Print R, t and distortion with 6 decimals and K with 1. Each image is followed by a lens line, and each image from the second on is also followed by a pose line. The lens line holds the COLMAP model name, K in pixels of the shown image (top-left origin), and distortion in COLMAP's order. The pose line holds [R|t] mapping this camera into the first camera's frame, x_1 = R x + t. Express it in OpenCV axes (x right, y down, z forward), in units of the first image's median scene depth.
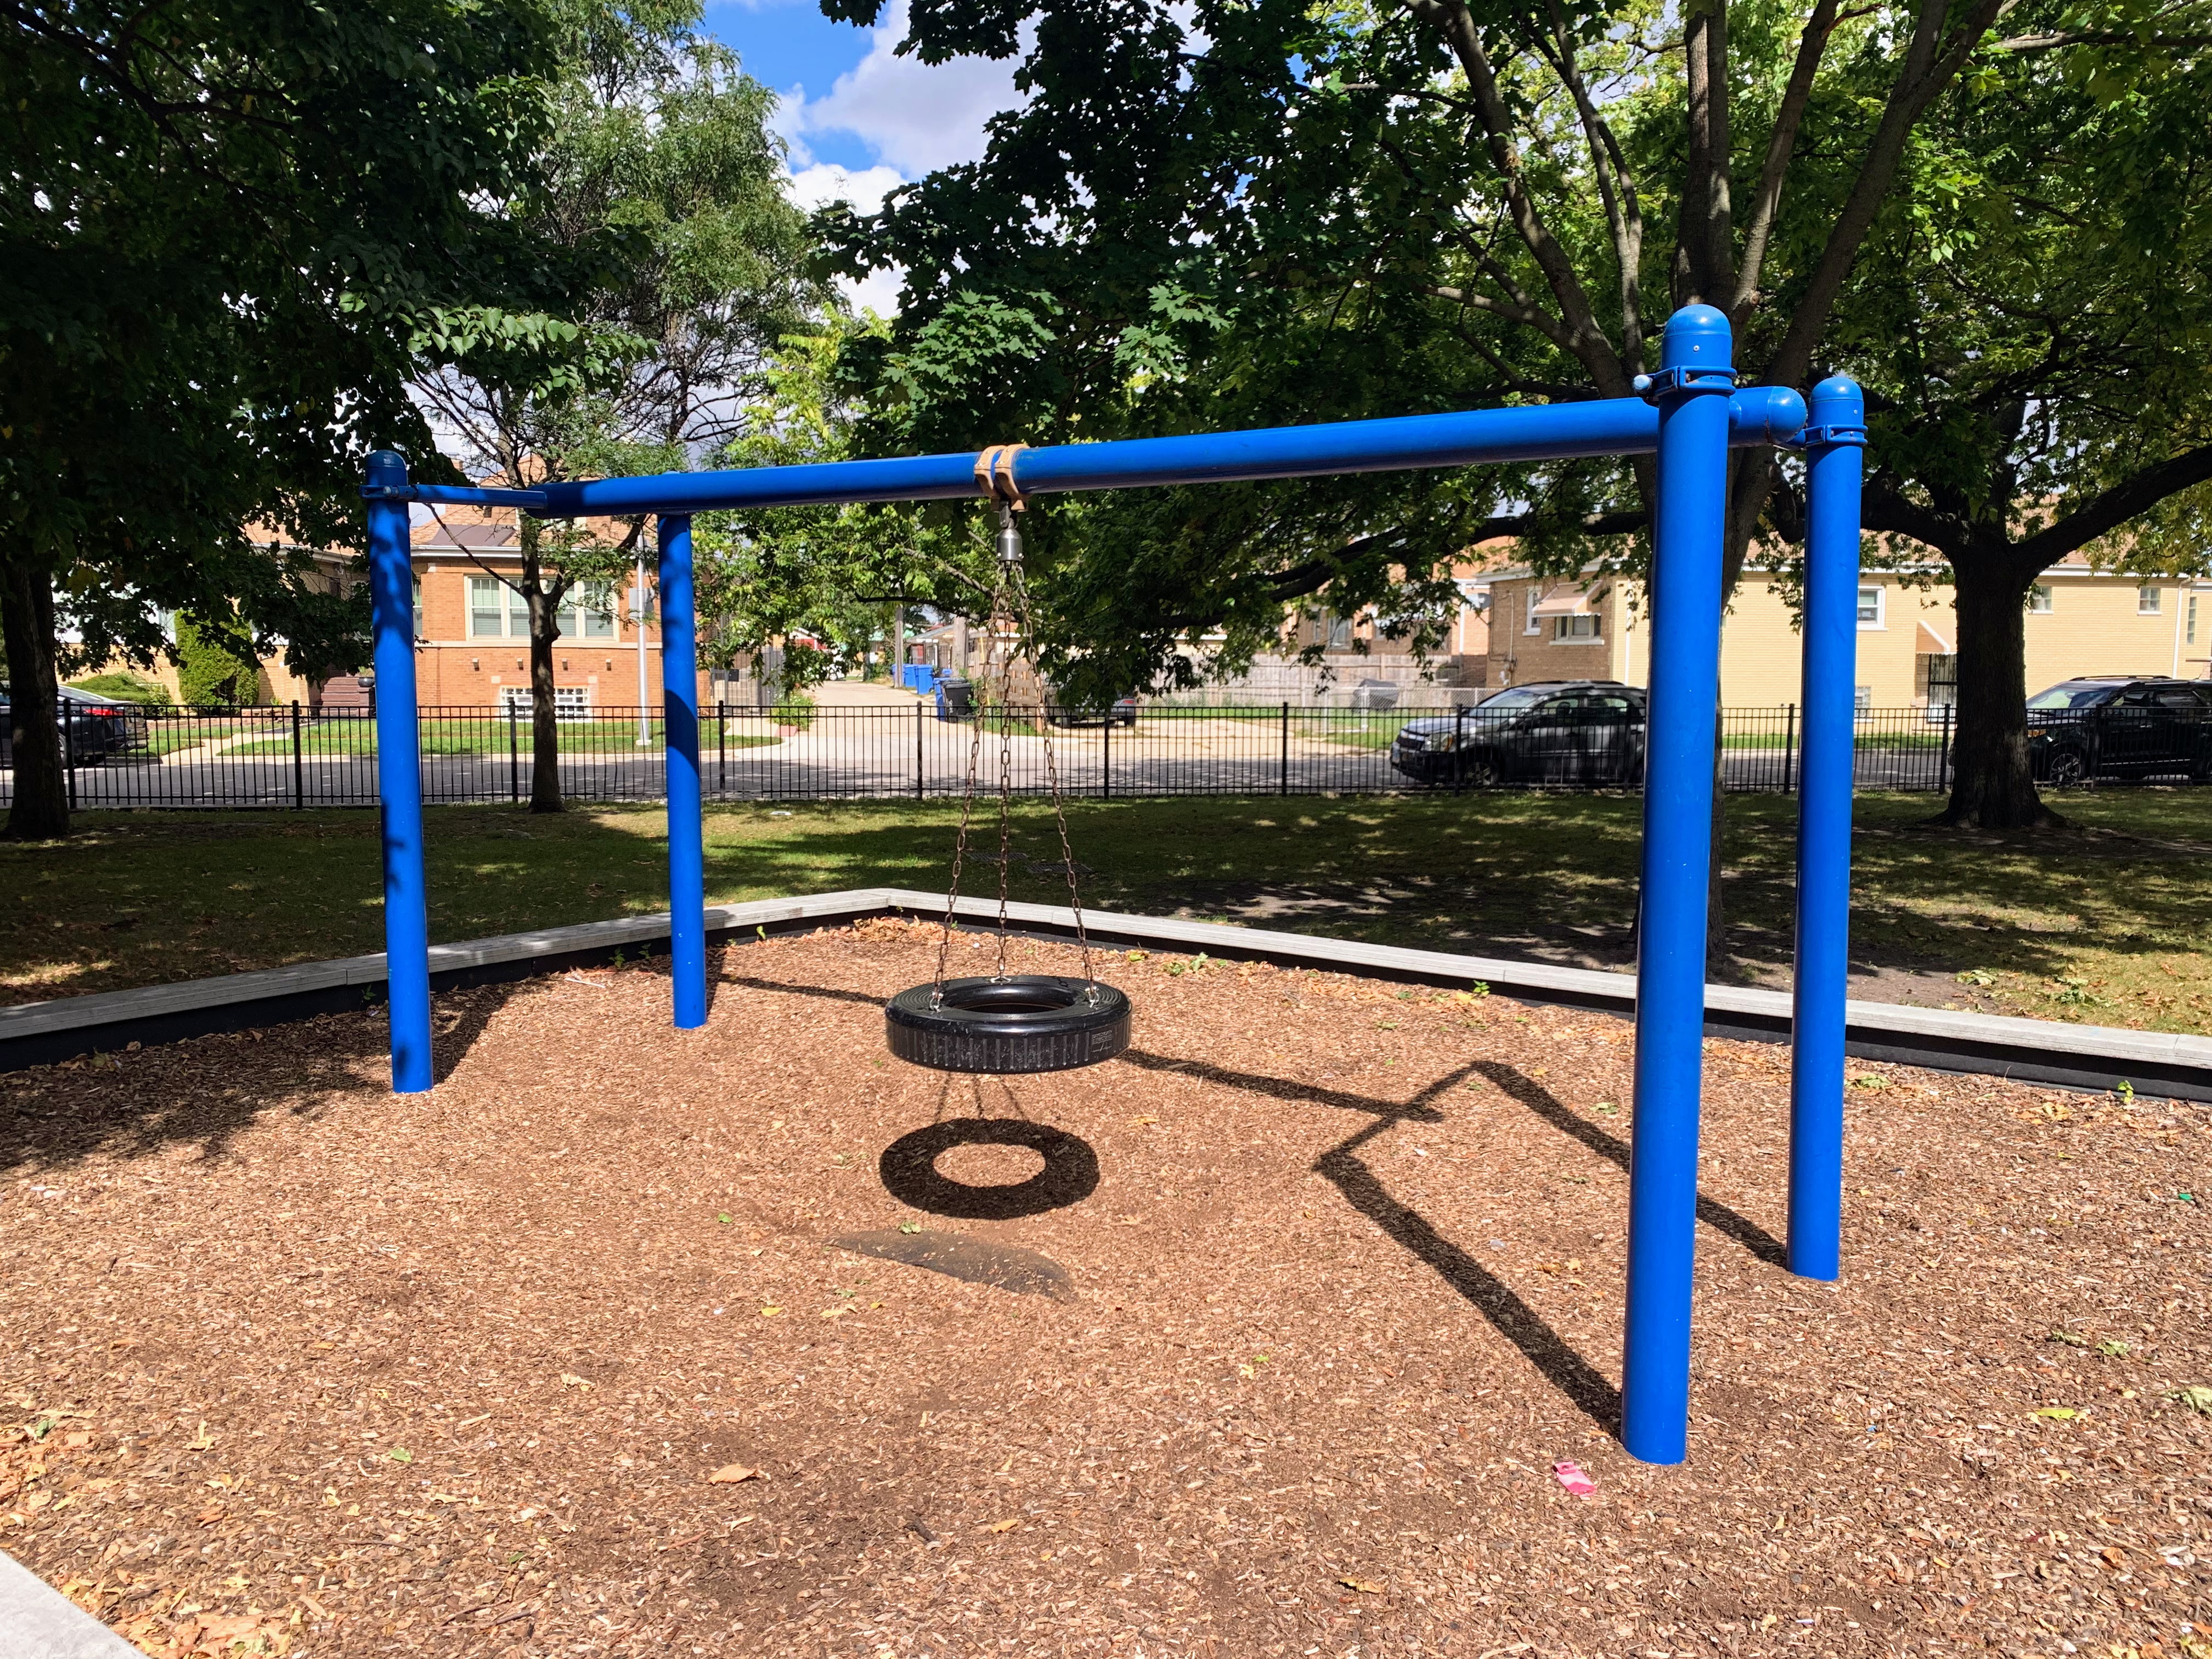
lens RADIAL K [[1655.6, 0, 1104.1], [0, 1655.6, 835.1], [0, 0, 1]] dist [0.000632, -0.005060]
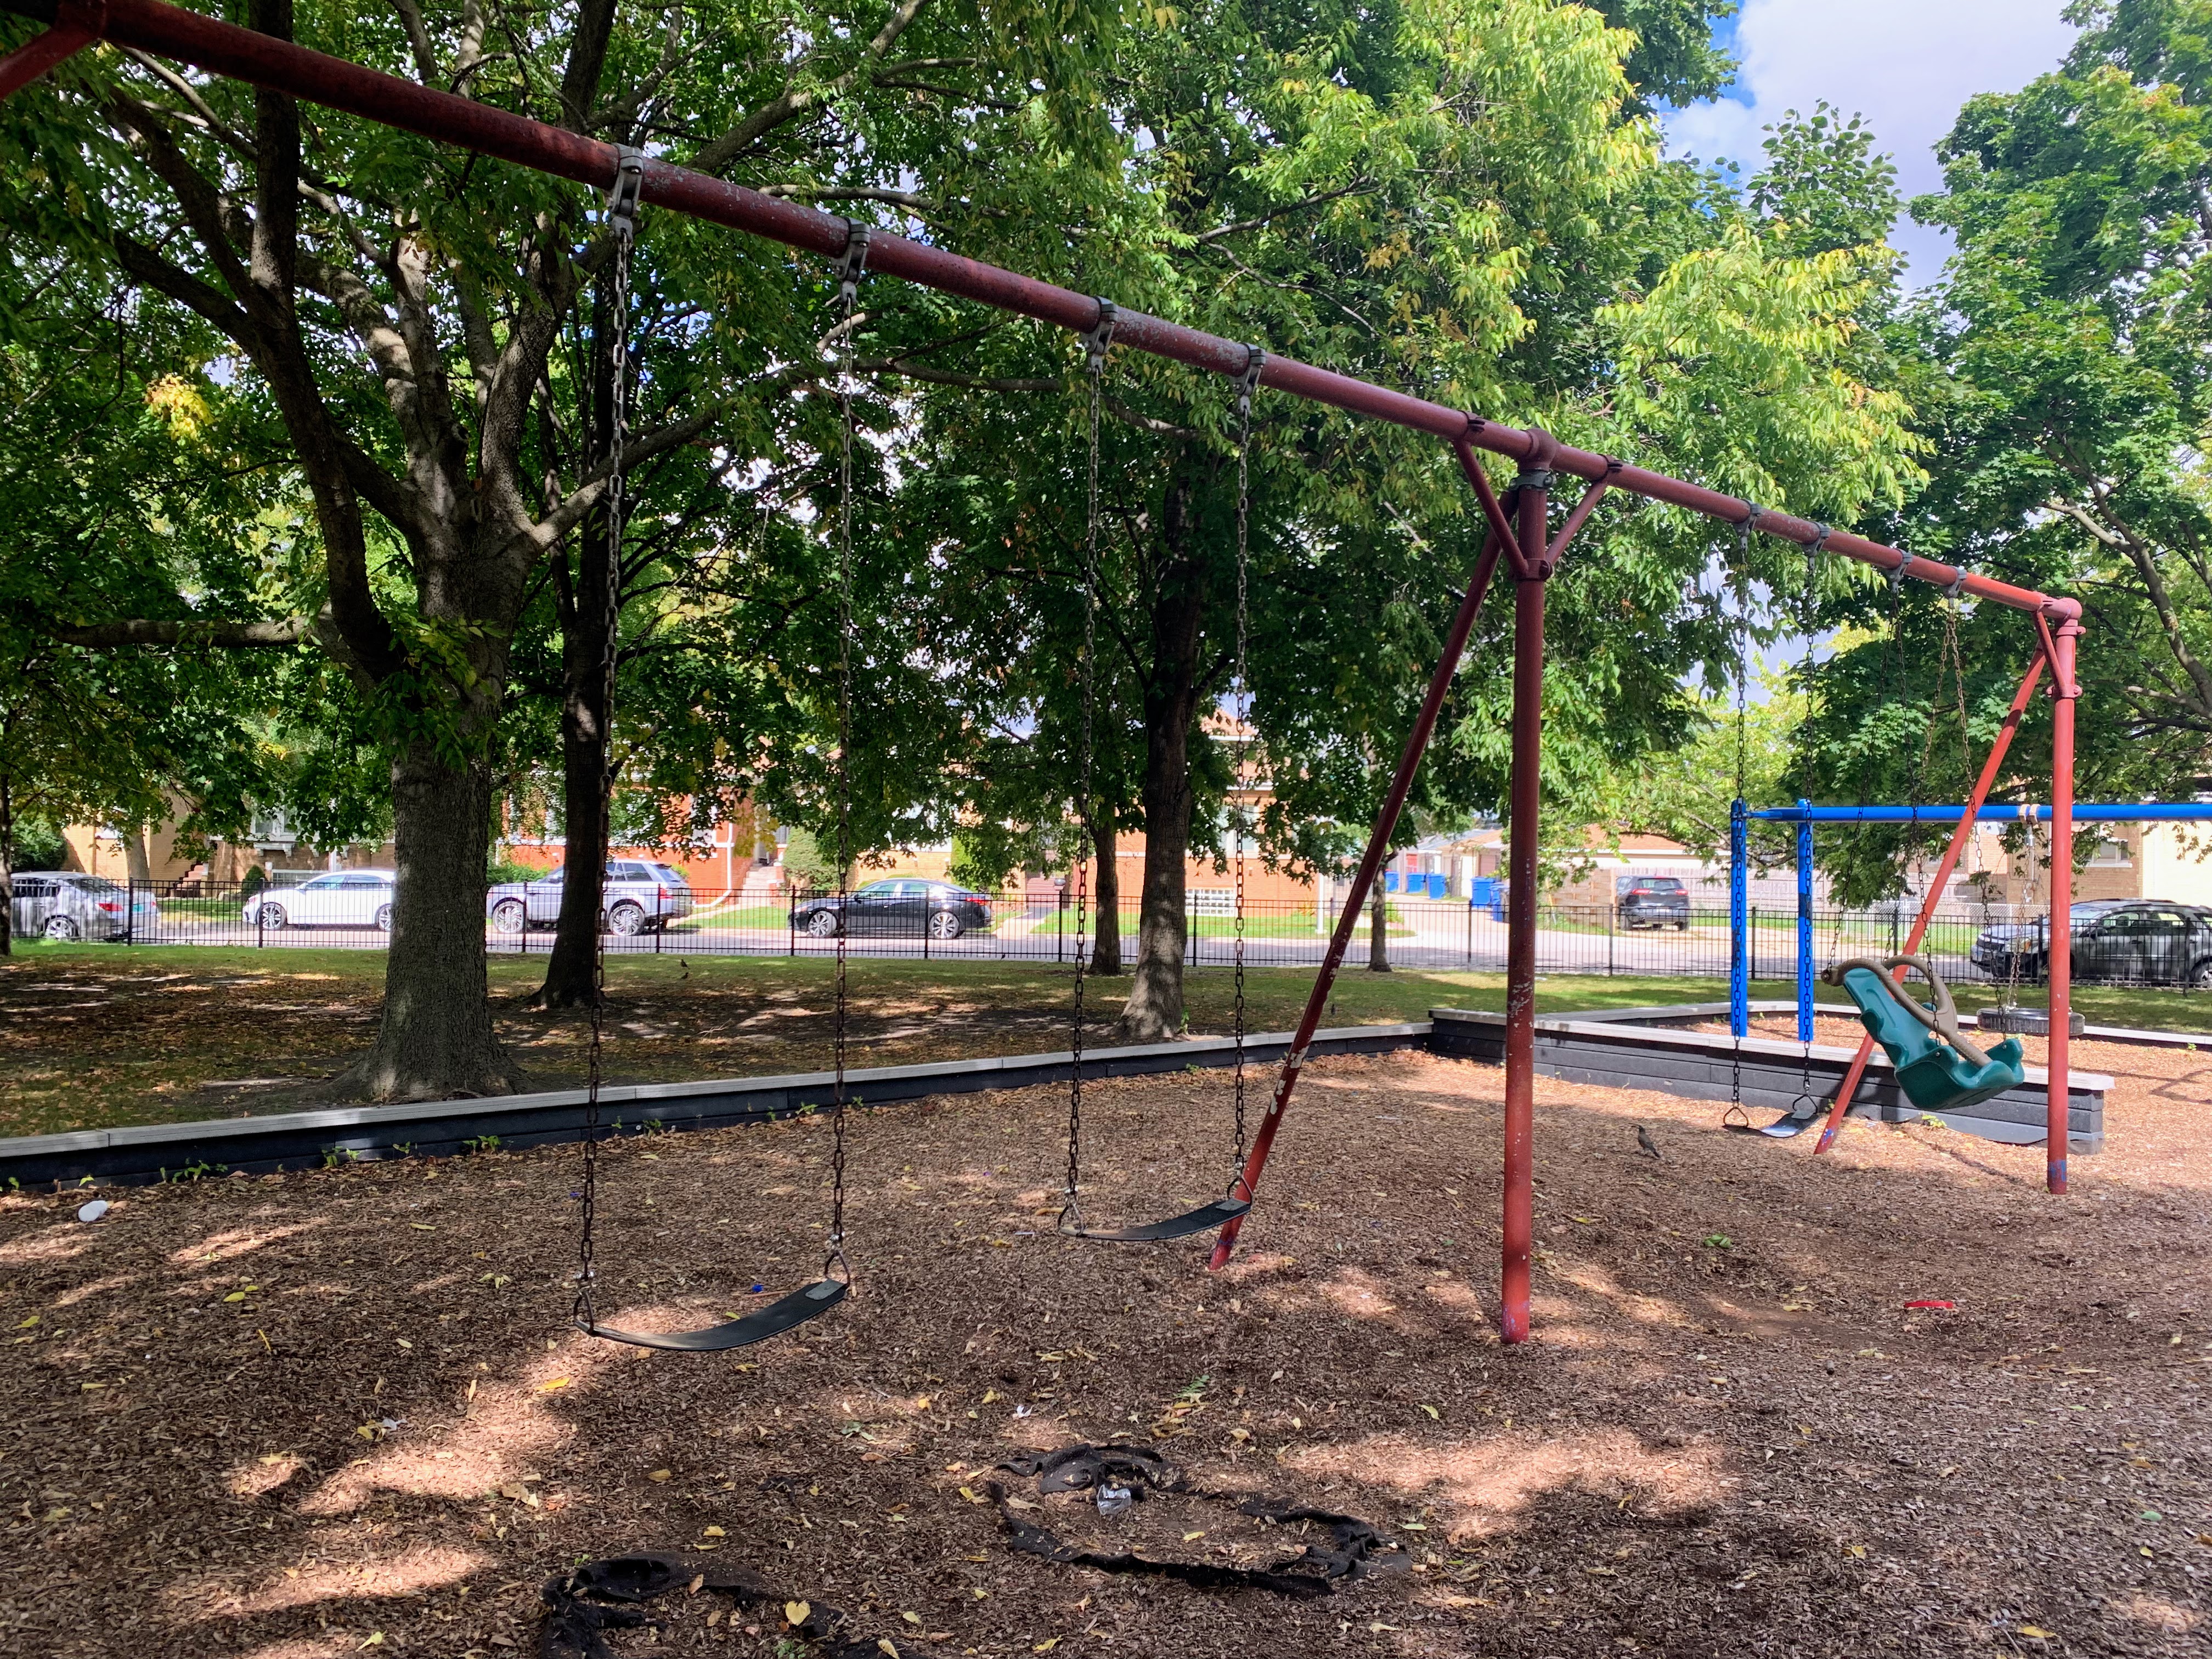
lens RADIAL K [[1655.6, 0, 1104.1], [0, 1655.6, 835.1], [0, 0, 1]] dist [0.000632, -0.005060]
pose [[0.970763, 0.008799, -0.239877, -0.187051], [-0.038567, 0.992062, -0.119687, 0.041521], [0.236920, 0.125439, 0.963397, -0.418460]]
